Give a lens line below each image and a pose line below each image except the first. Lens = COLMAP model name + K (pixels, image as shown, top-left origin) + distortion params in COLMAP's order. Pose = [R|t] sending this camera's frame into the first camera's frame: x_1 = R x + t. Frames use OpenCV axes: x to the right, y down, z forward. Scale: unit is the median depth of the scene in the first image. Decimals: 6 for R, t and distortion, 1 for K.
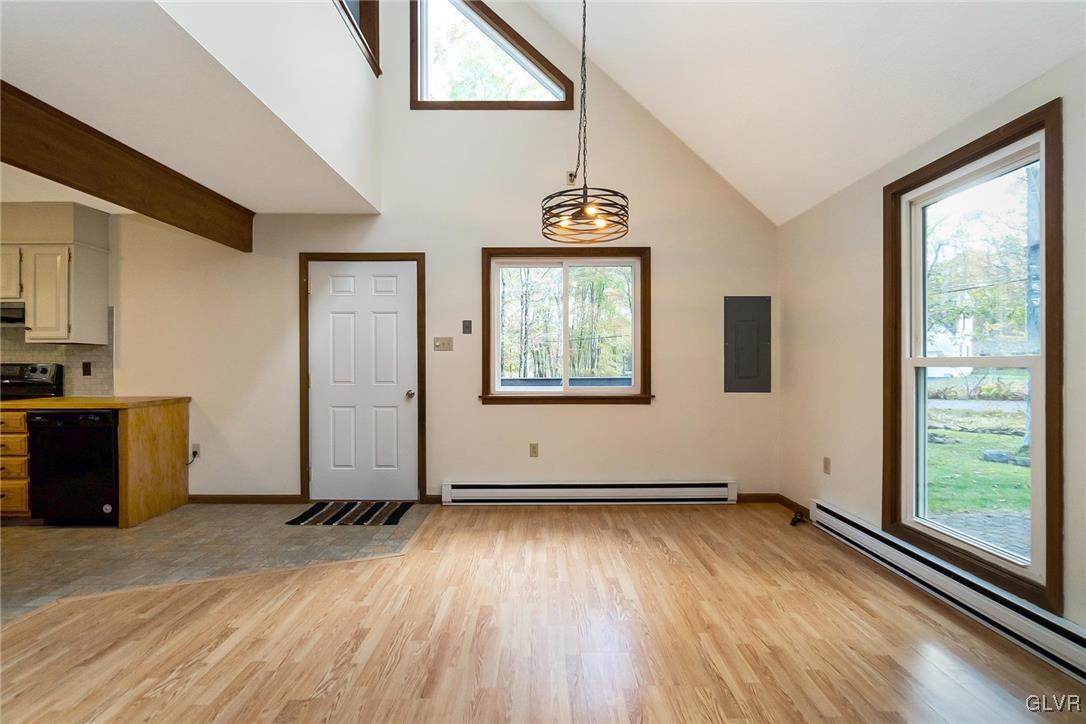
lens RADIAL K [[475.4, 0, 534.2], [0, 475.4, 370.1], [0, 0, 1]] dist [-0.004910, -0.000300]
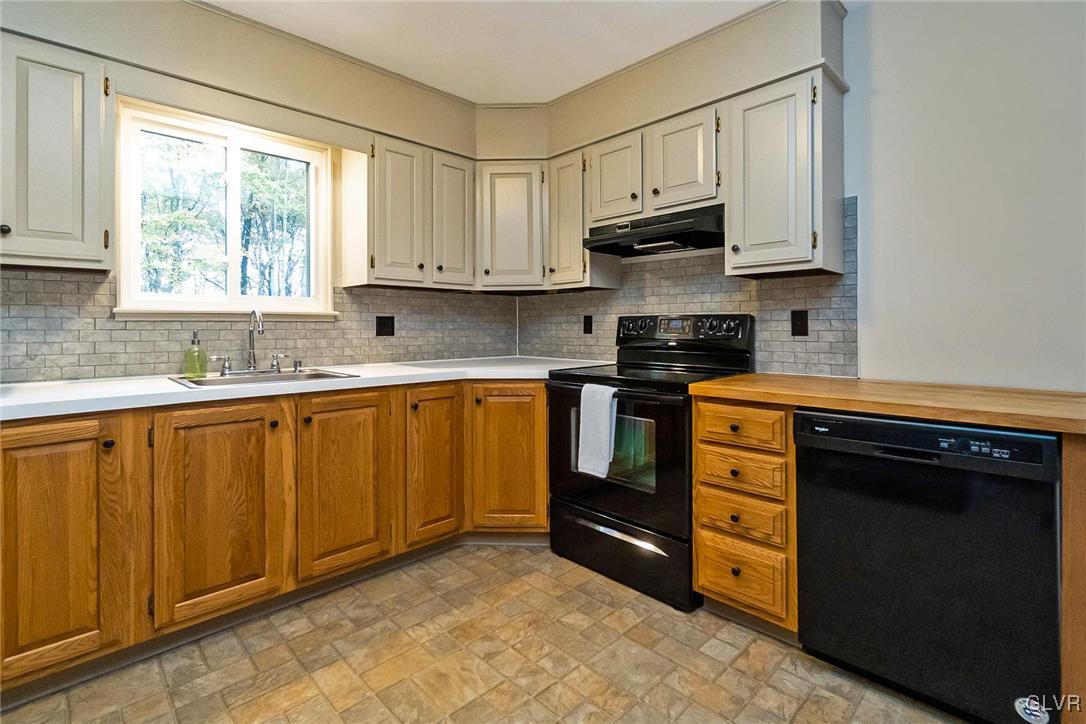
lens RADIAL K [[498.9, 0, 527.0], [0, 498.9, 326.0], [0, 0, 1]] dist [-0.004786, -0.000178]
pose [[0.689062, -0.004065, -0.724691, -0.770530], [-0.003241, 0.999957, -0.008692, 0.007044], [0.724696, 0.008338, 0.689019, 0.402110]]
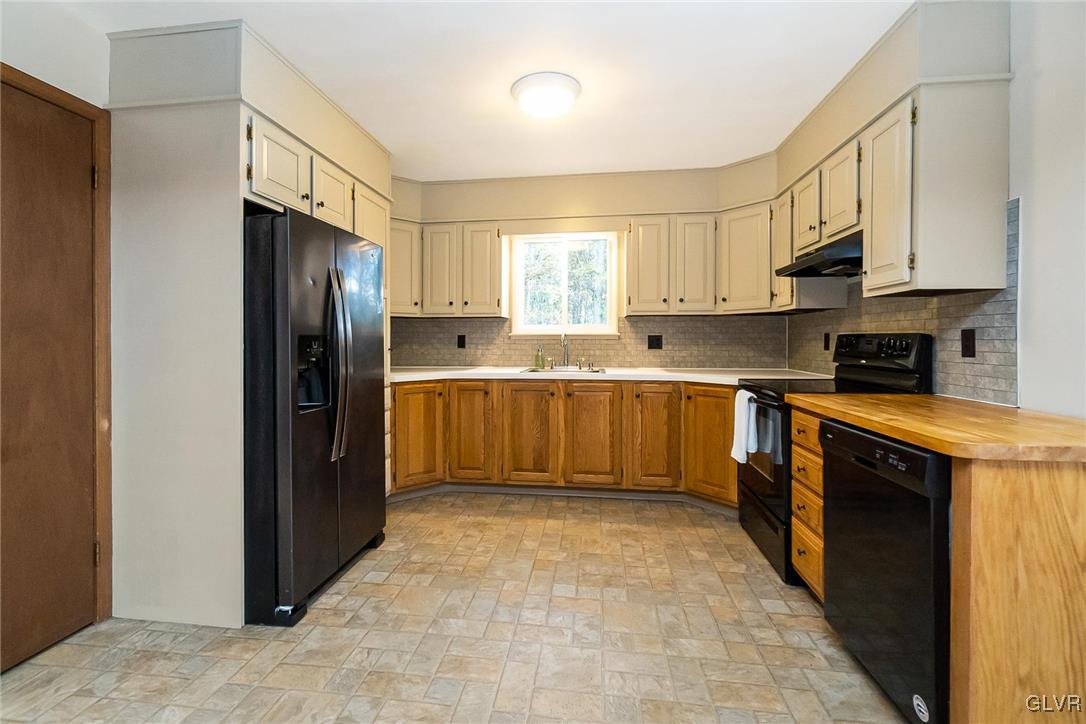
lens RADIAL K [[473.8, 0, 538.4], [0, 473.8, 339.5], [0, 0, 1]] dist [-0.001568, -0.000006]
pose [[-0.119310, -0.000336, -0.992857, -0.418991], [-0.008567, 0.999963, 0.000691, -0.002815], [0.992820, 0.008588, -0.119308, 0.634580]]
